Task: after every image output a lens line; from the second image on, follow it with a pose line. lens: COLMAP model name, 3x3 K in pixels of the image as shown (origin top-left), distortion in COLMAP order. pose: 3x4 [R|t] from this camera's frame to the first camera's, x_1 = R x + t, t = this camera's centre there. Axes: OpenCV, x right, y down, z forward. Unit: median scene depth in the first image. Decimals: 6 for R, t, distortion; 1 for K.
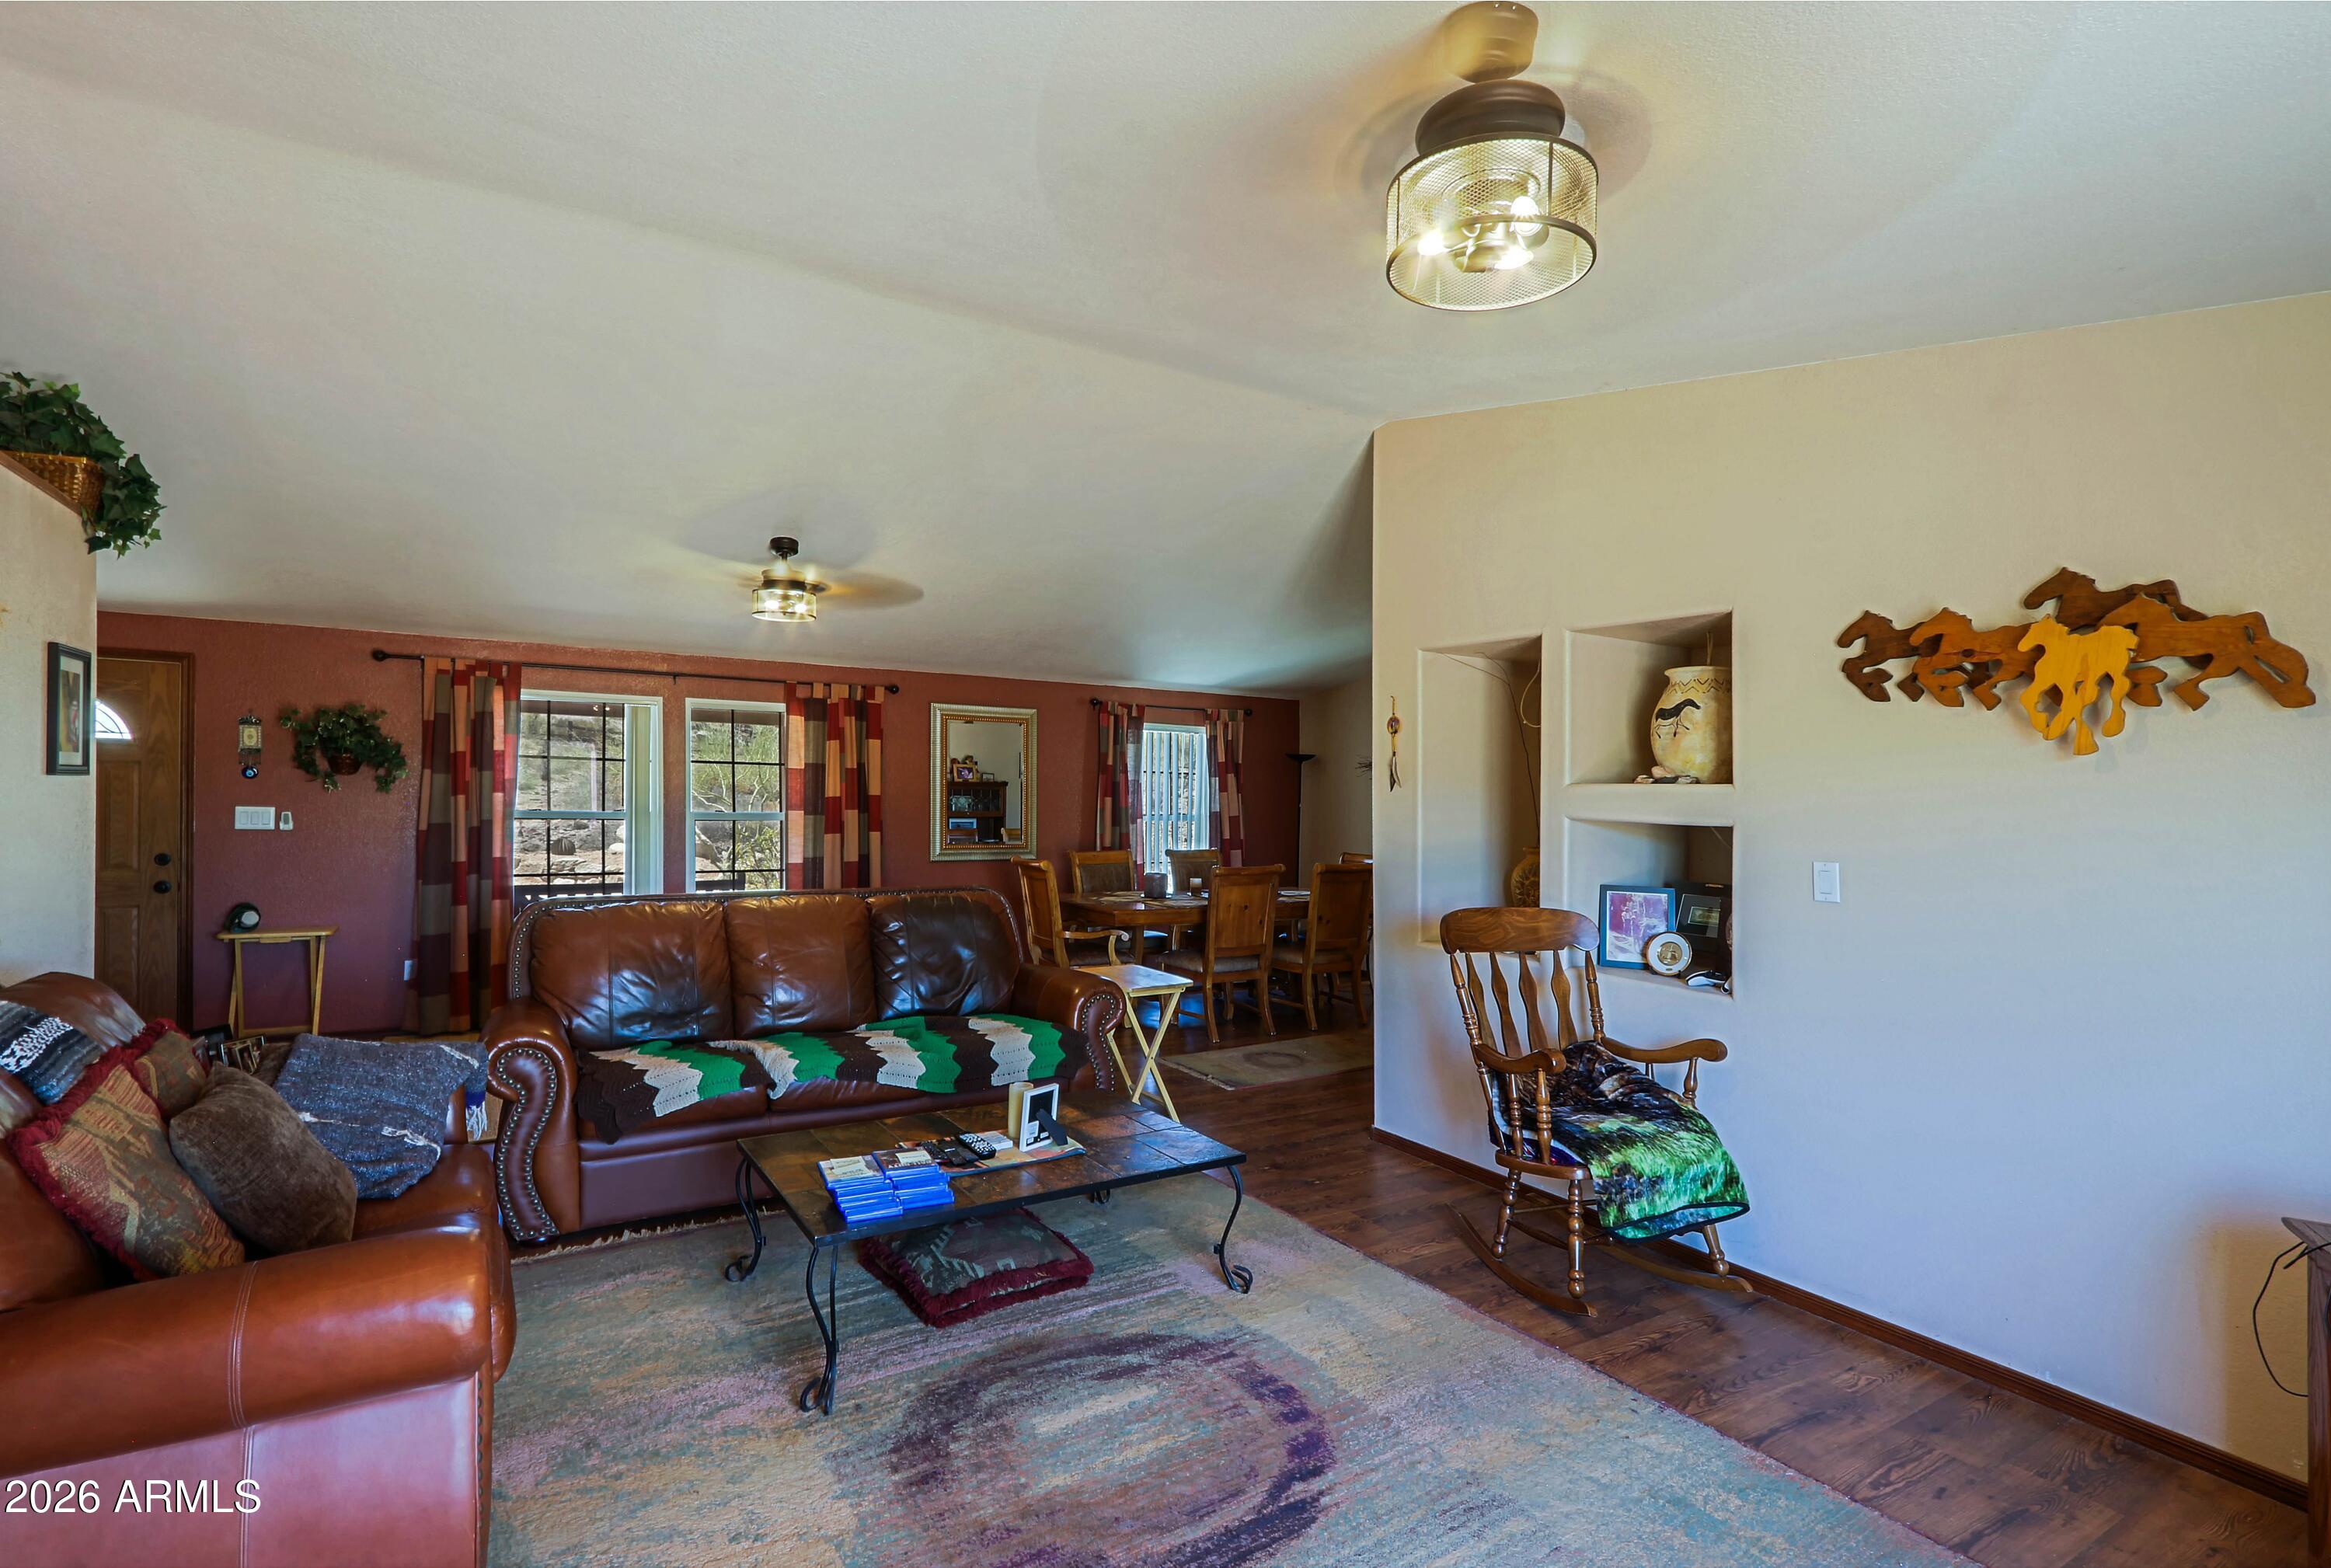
lens RADIAL K [[1095.0, 0, 1164.9], [0, 1095.0, 787.1], [0, 0, 1]] dist [-0.007521, 0.002733]
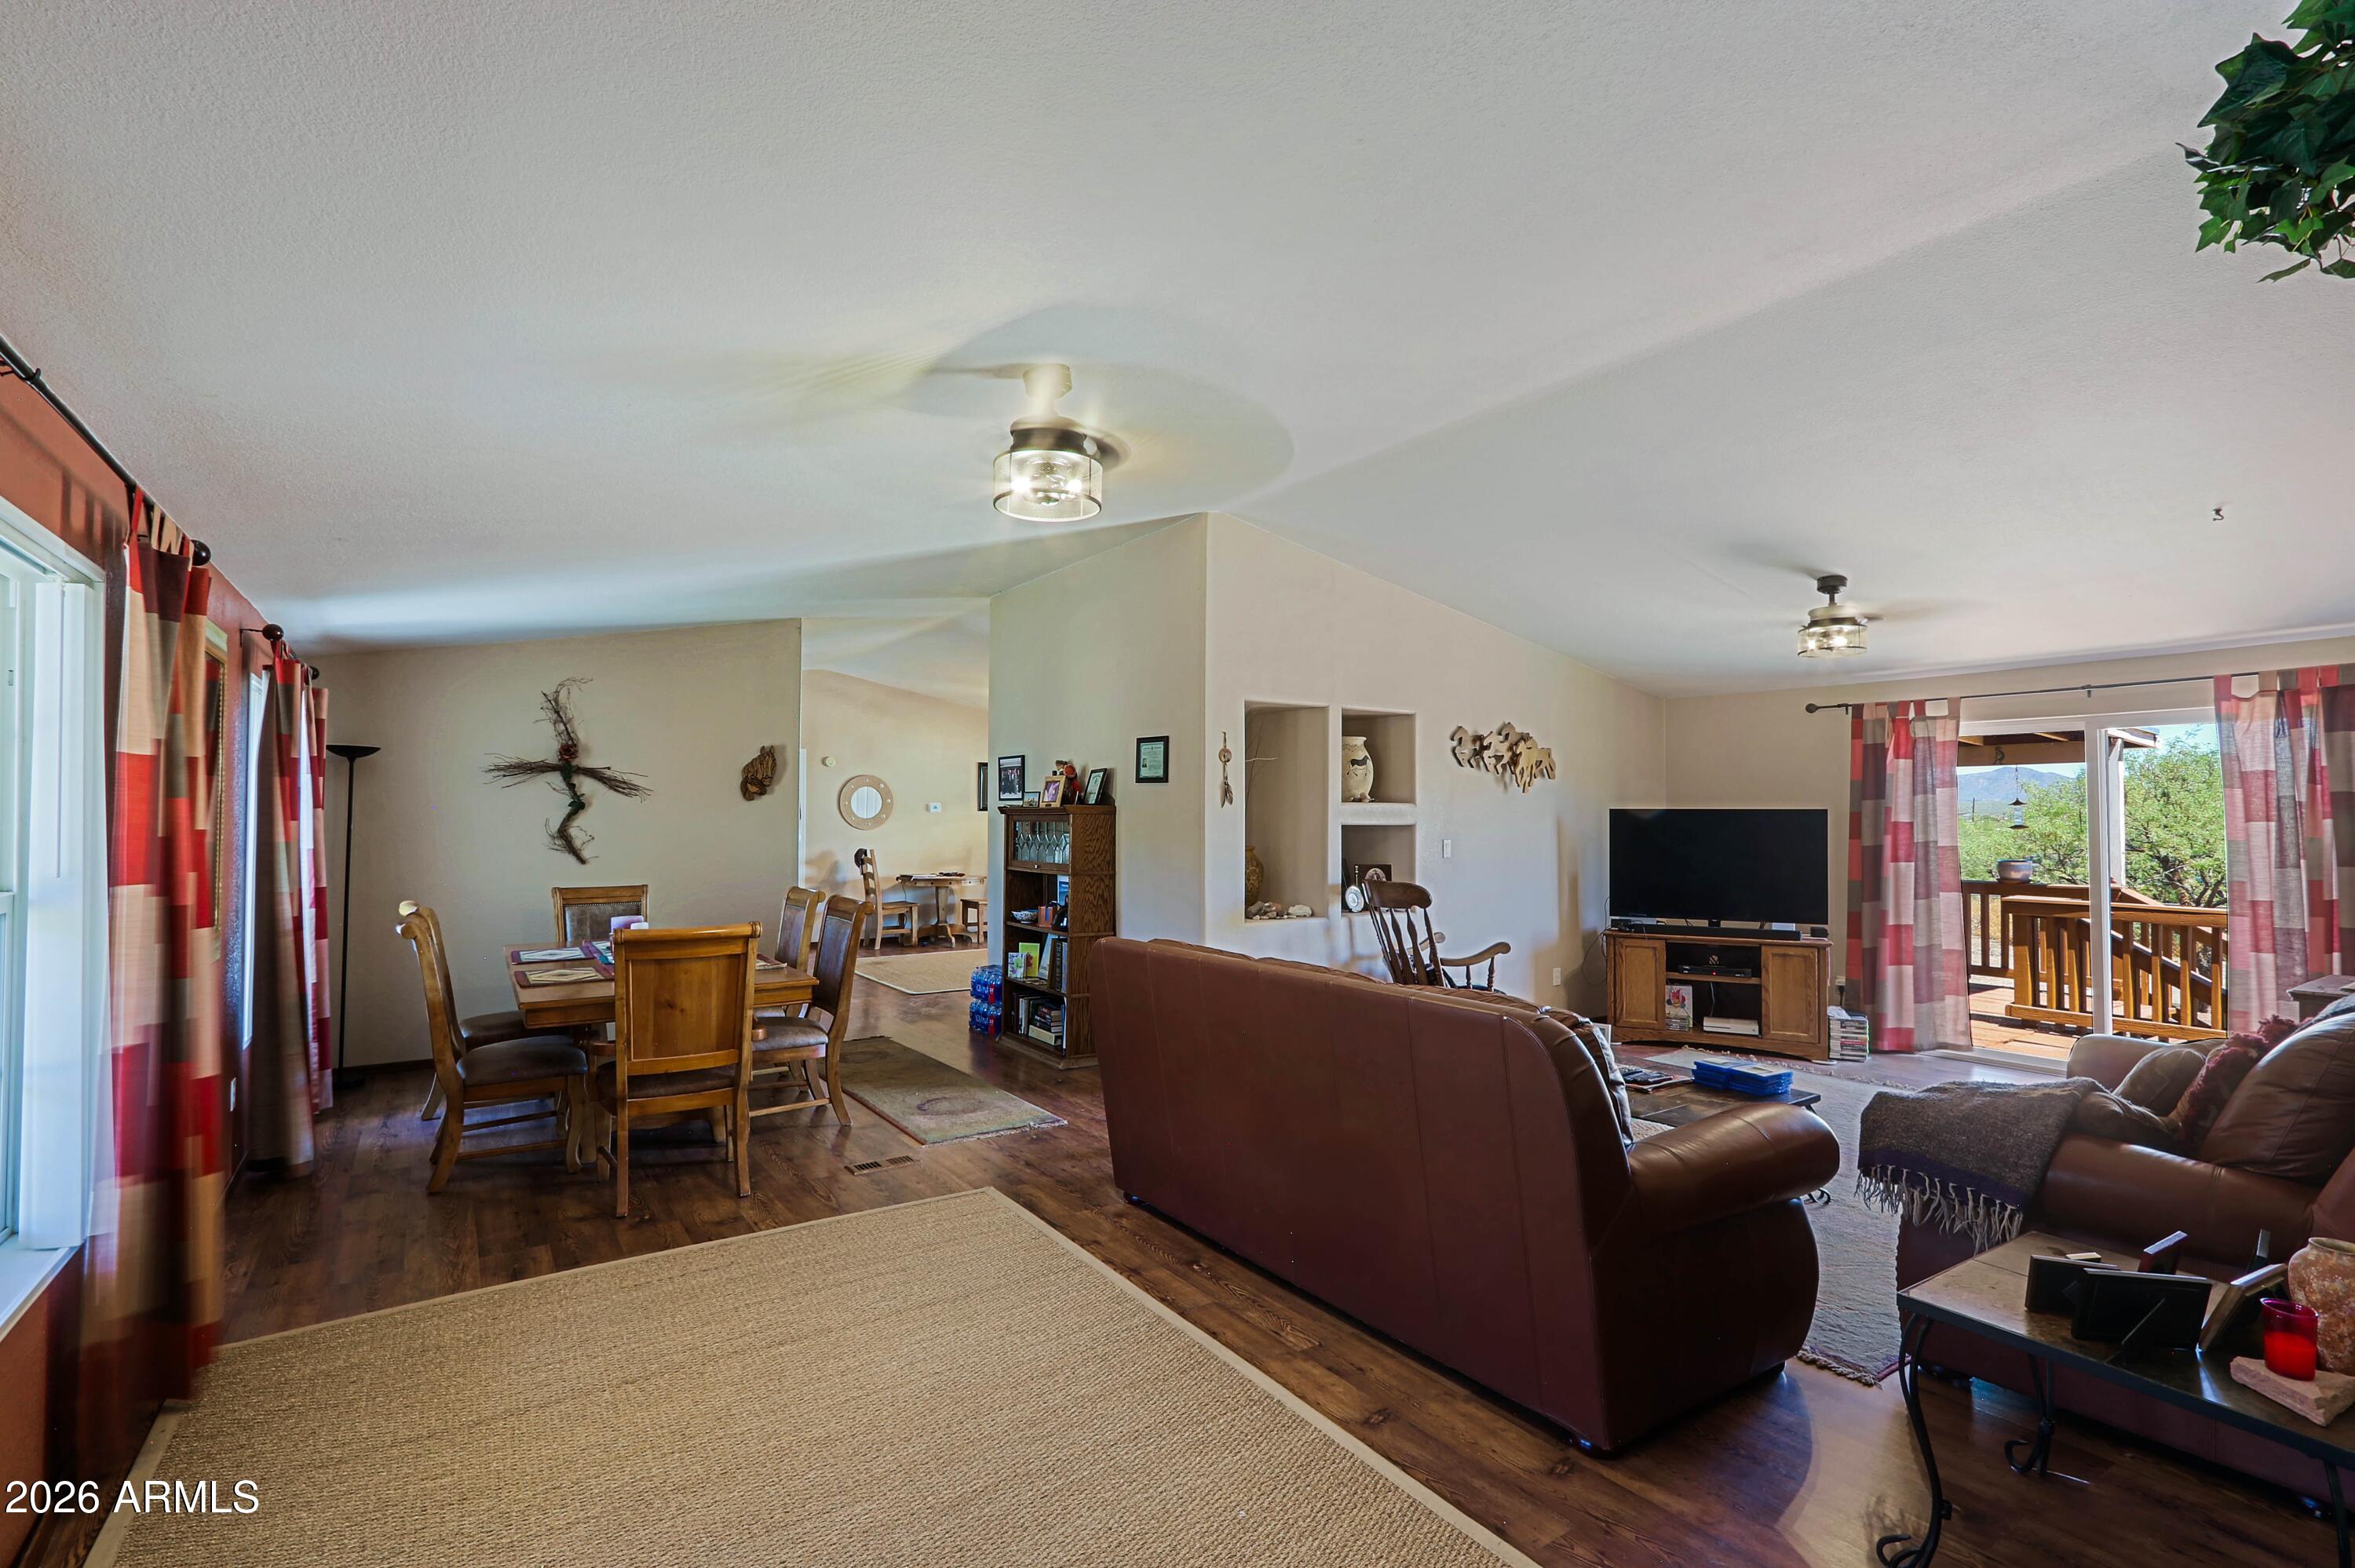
lens RADIAL K [[1106.1, 0, 1149.7], [0, 1106.1, 790.9], [0, 0, 1]] dist [-0.007521, 0.002733]
pose [[-0.031613, 0.002757, 0.999496, -0.823170], [-0.005329, 0.999982, -0.002926, -0.009840], [-0.999486, -0.005419, -0.031598, 0.875616]]
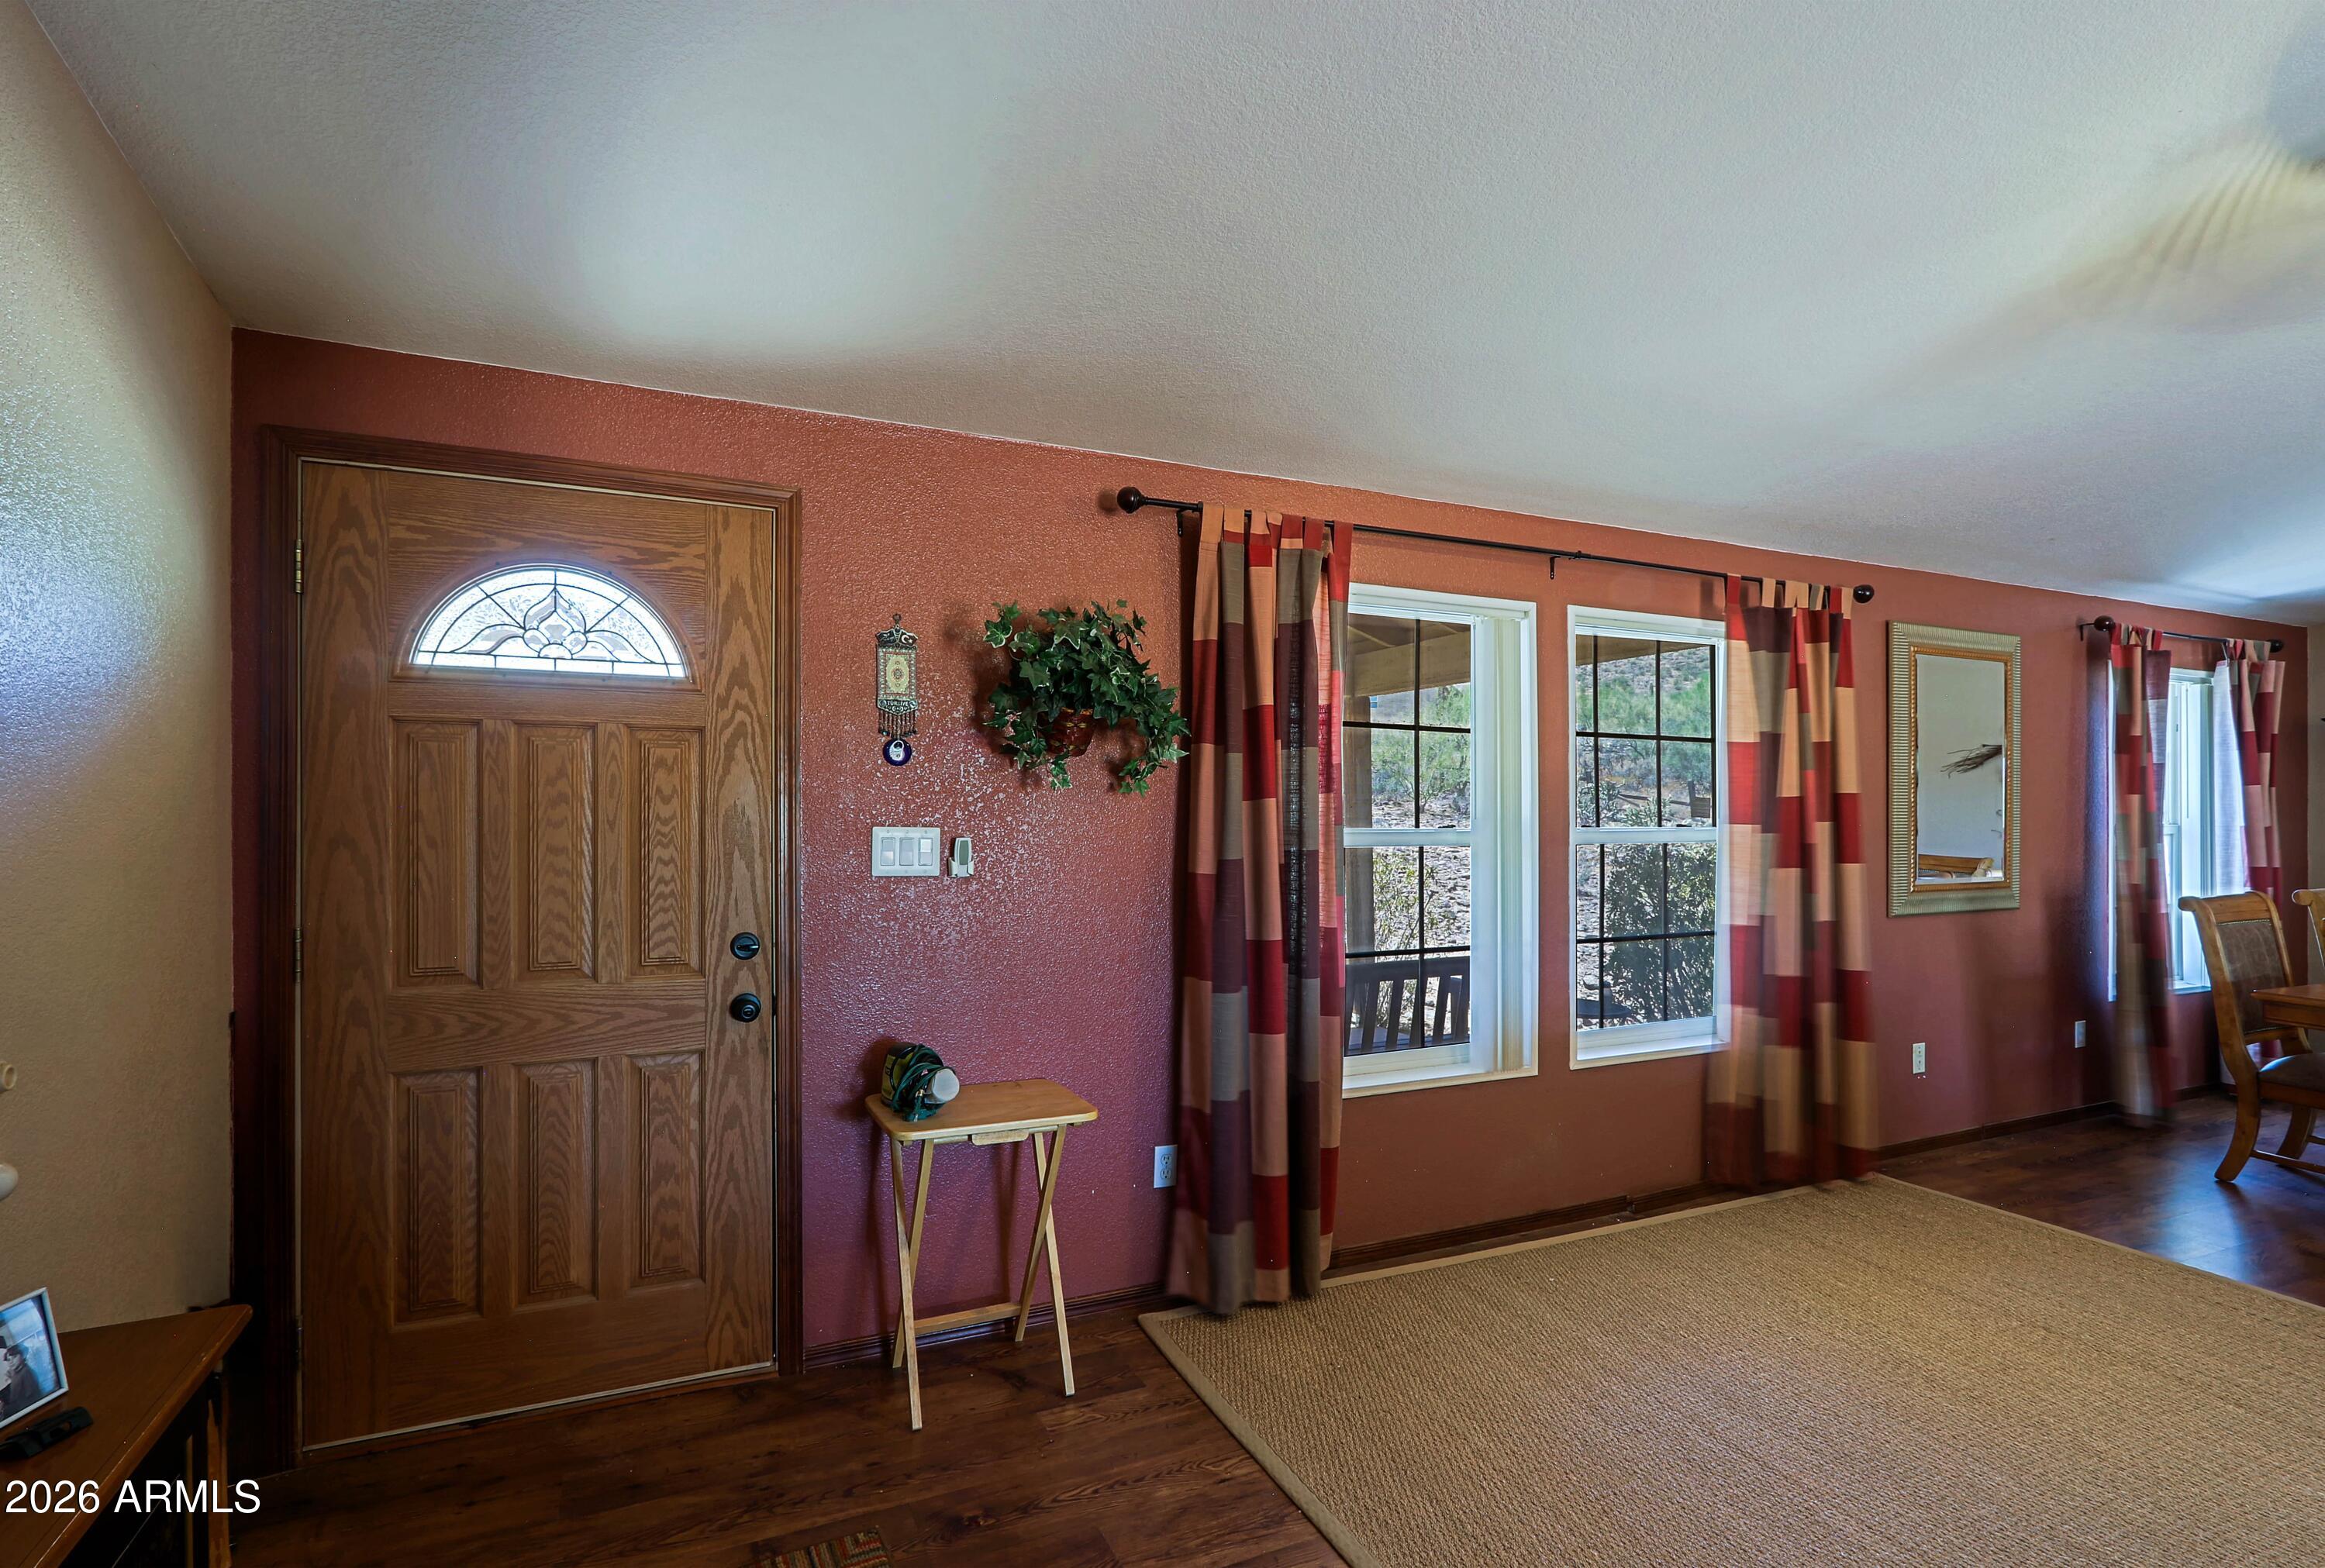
lens RADIAL K [[1092.0, 0, 1141.7], [0, 1092.0, 789.6], [0, 0, 1]] dist [-0.007521, 0.002733]
pose [[0.992003, -0.008346, -0.125935, -0.673433], [0.008242, 0.999965, -0.001346, 0.003411], [0.125942, 0.000297, 0.992038, 0.553273]]
